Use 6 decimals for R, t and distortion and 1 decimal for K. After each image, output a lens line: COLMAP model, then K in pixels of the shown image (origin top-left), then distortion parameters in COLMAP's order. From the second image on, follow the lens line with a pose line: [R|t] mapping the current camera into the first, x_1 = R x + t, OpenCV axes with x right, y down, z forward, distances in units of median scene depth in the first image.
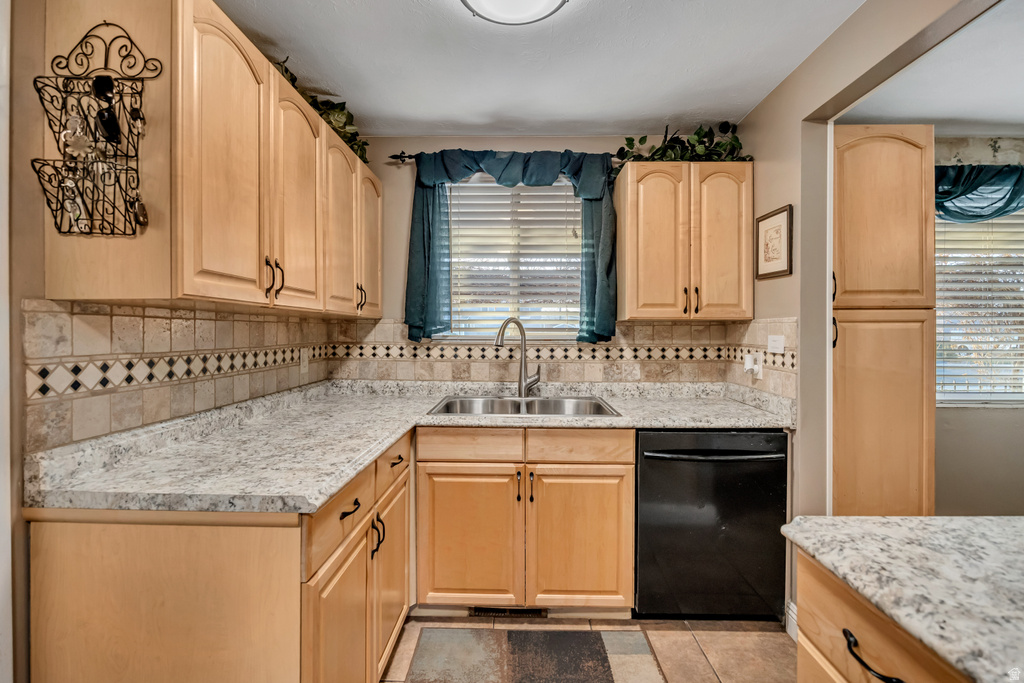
lens RADIAL K [[457.8, 0, 512.5], [0, 457.8, 335.5], [0, 0, 1]] dist [-0.011235, 0.000147]
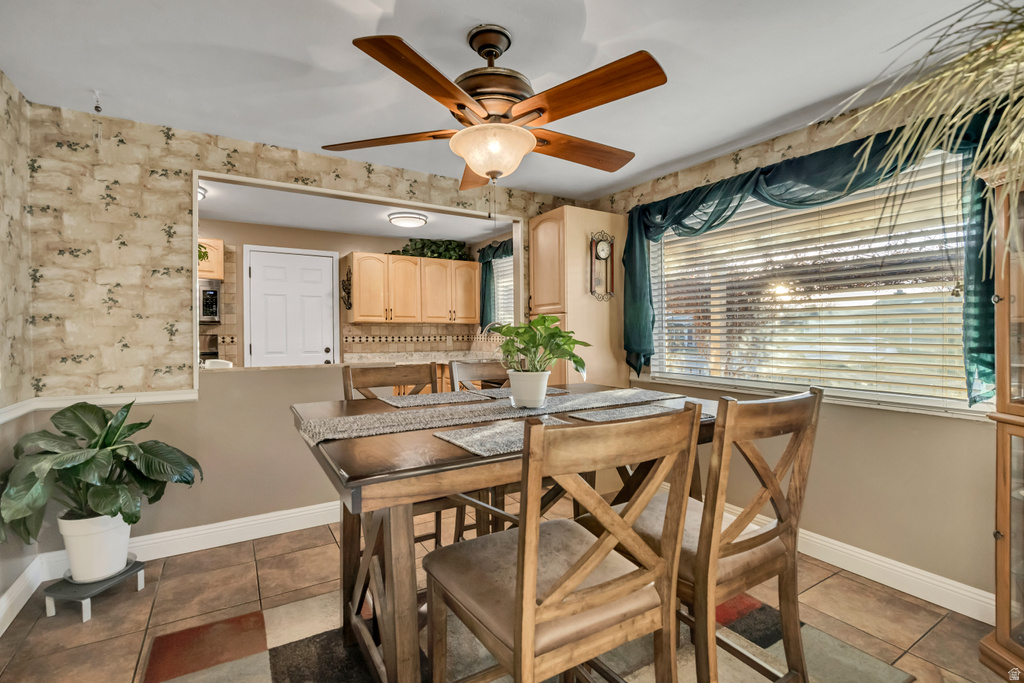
lens RADIAL K [[457.8, 0, 514.2], [0, 457.8, 337.3], [0, 0, 1]] dist [-0.011235, 0.000147]
pose [[0.541894, 0.005848, -0.840426, 3.401995], [-0.003903, 0.999983, 0.004441, 0.038668], [0.840438, 0.000874, 0.541907, -0.147558]]
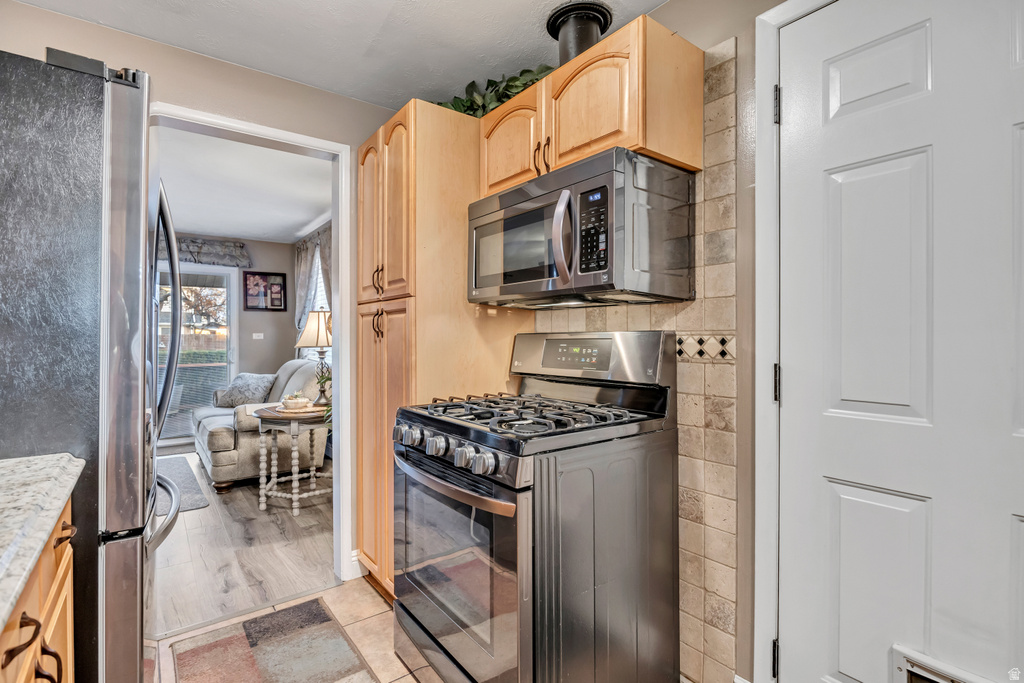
lens RADIAL K [[484.3, 0, 509.6], [0, 484.3, 338.7], [0, 0, 1]] dist [-0.011795, 0.000076]
pose [[-0.787185, -0.005857, -0.616689, 0.280878], [-0.008745, 0.999960, 0.001665, 0.064760], [0.616655, 0.006704, -0.787205, 0.536843]]
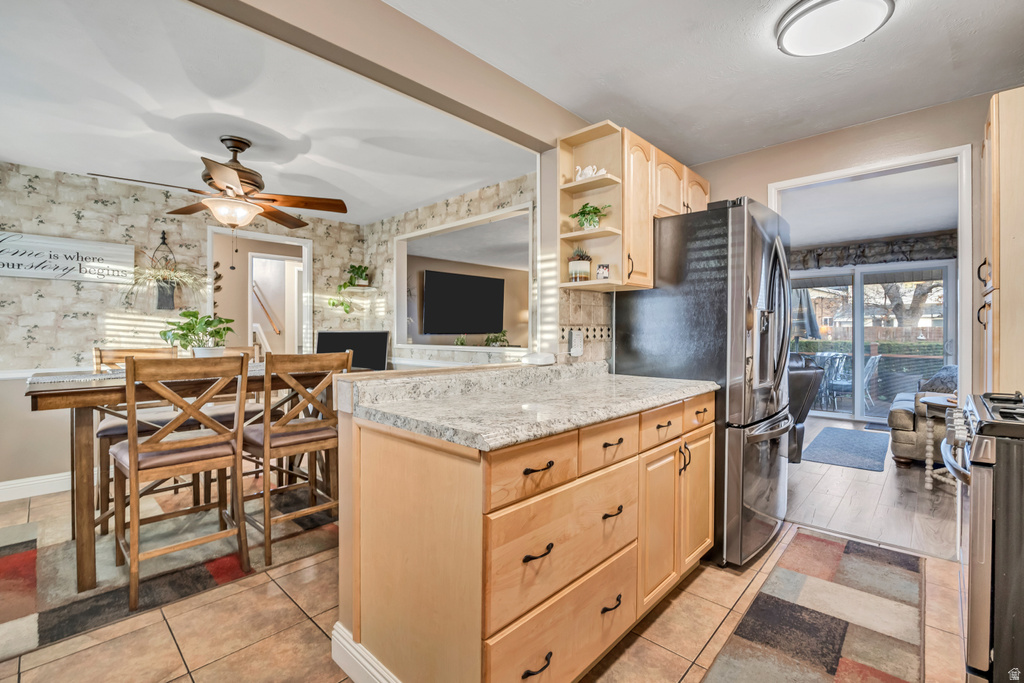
lens RADIAL K [[457.8, 0, 511.8], [0, 457.8, 331.3], [0, 0, 1]] dist [-0.011235, 0.000147]
pose [[-0.744371, -0.008473, 0.667713, -0.213042], [-0.001036, 0.999933, 0.011534, 0.056123], [-0.667766, 0.007894, -0.744330, 1.234251]]
